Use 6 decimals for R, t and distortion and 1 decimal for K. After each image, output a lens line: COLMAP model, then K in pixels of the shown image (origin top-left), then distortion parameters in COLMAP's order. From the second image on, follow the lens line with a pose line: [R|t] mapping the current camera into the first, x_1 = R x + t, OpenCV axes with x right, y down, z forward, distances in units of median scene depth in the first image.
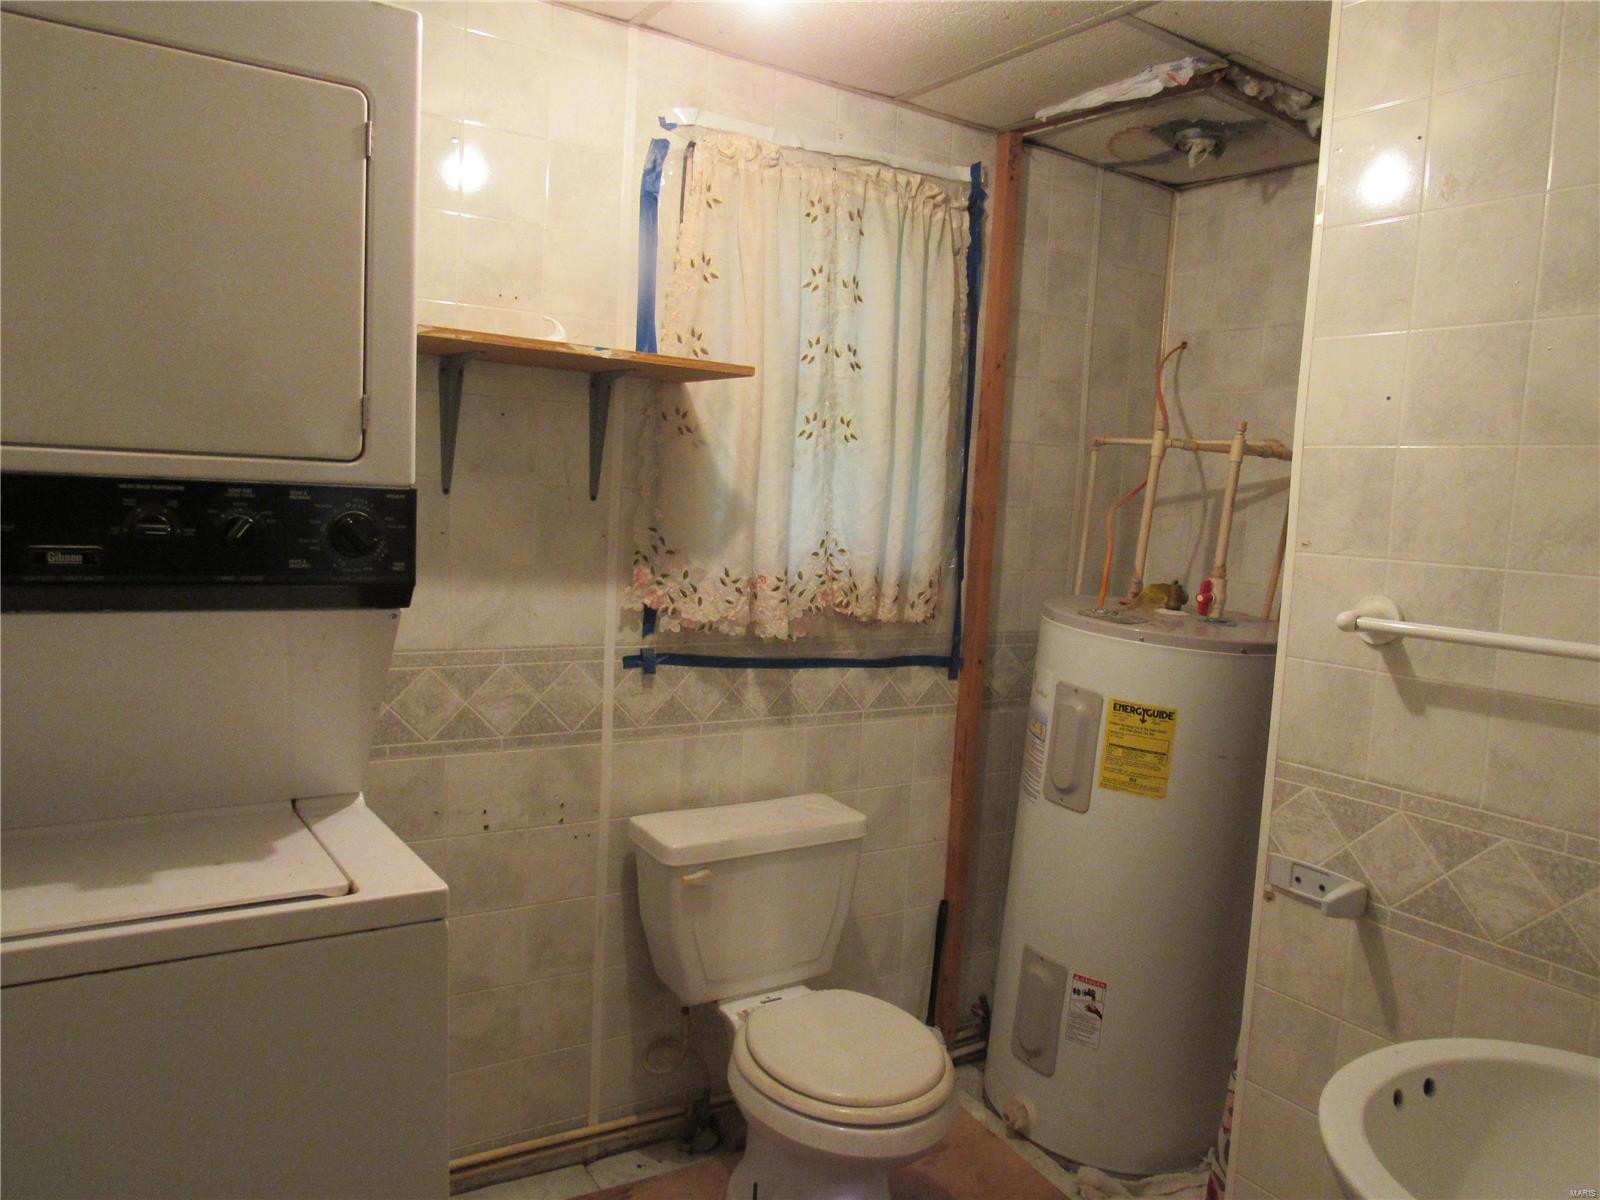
lens RADIAL K [[1147.5, 0, 796.8], [0, 1147.5, 602.7], [0, 0, 1]] dist [-0.039828, 0.018029]
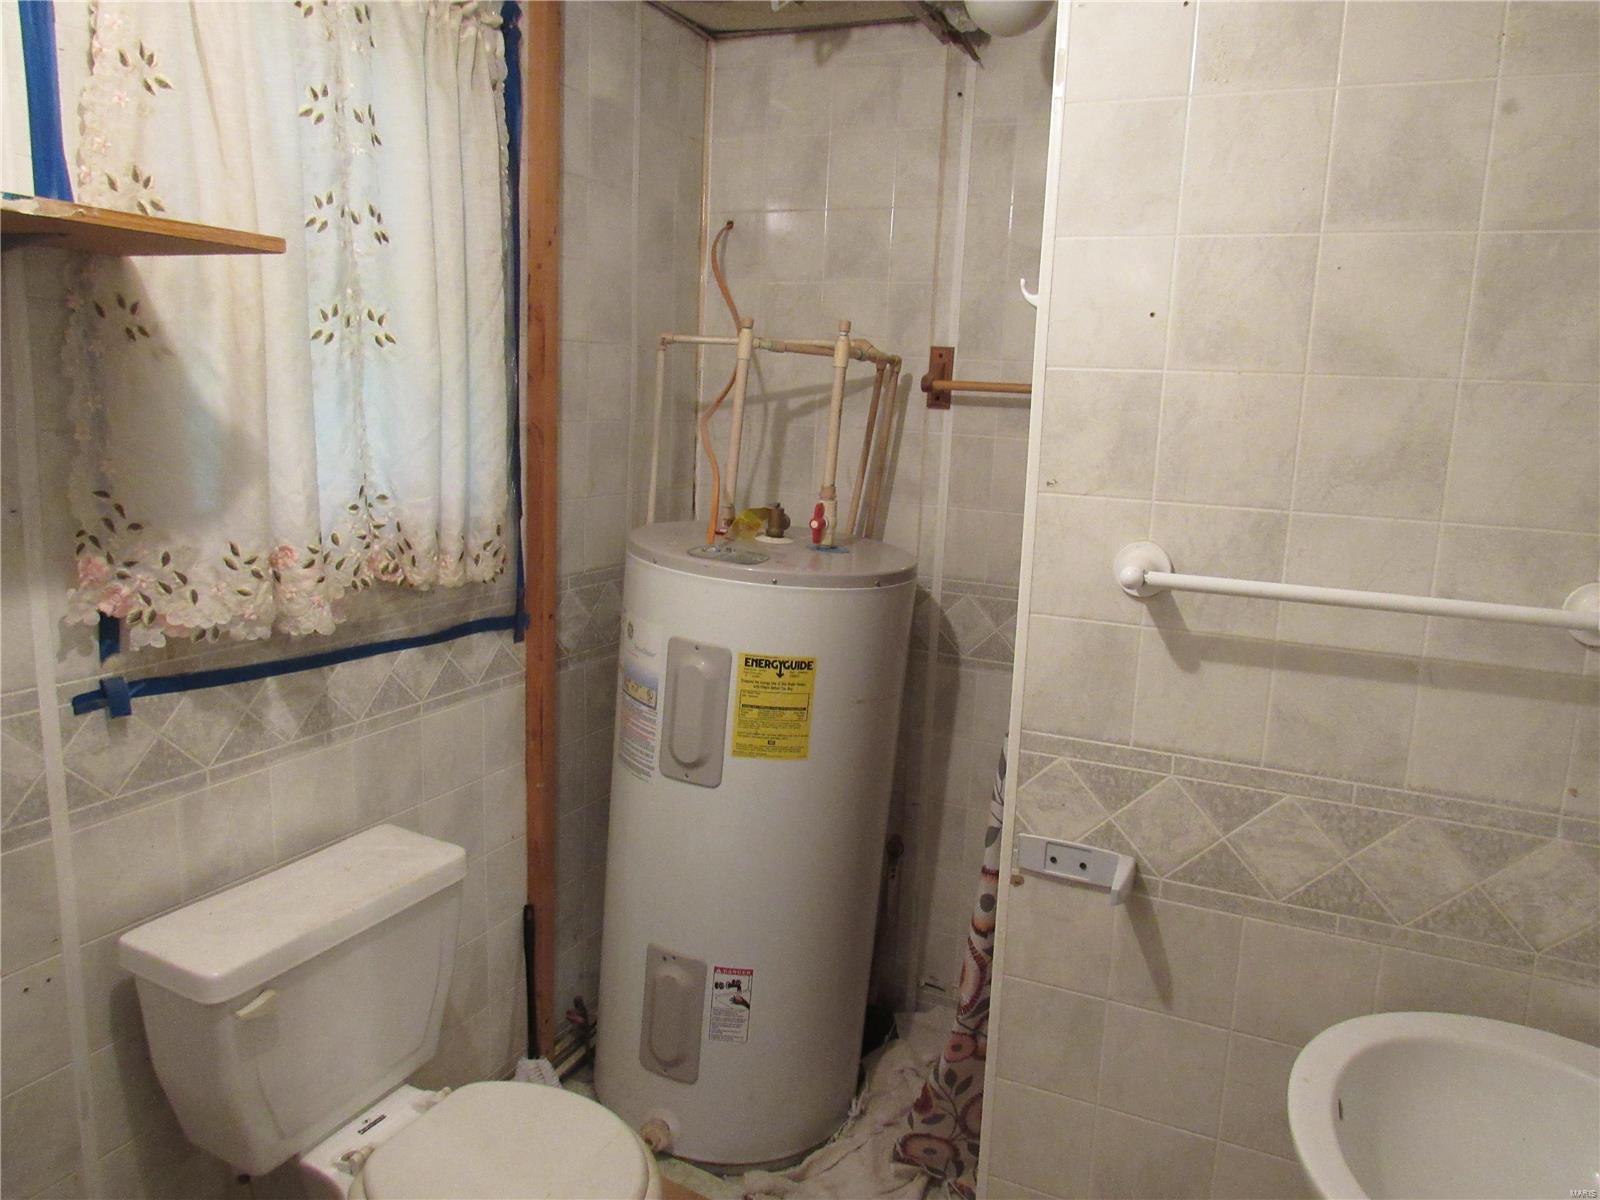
lens RADIAL K [[1147.5, 0, 803.3], [0, 1147.5, 601.0], [0, 0, 1]] dist [-0.039828, 0.018029]
pose [[0.852248, -0.114496, 0.510454, -0.118015], [0.057487, 0.990343, 0.126158, -0.060133], [-0.519970, -0.078173, 0.850600, 0.258341]]
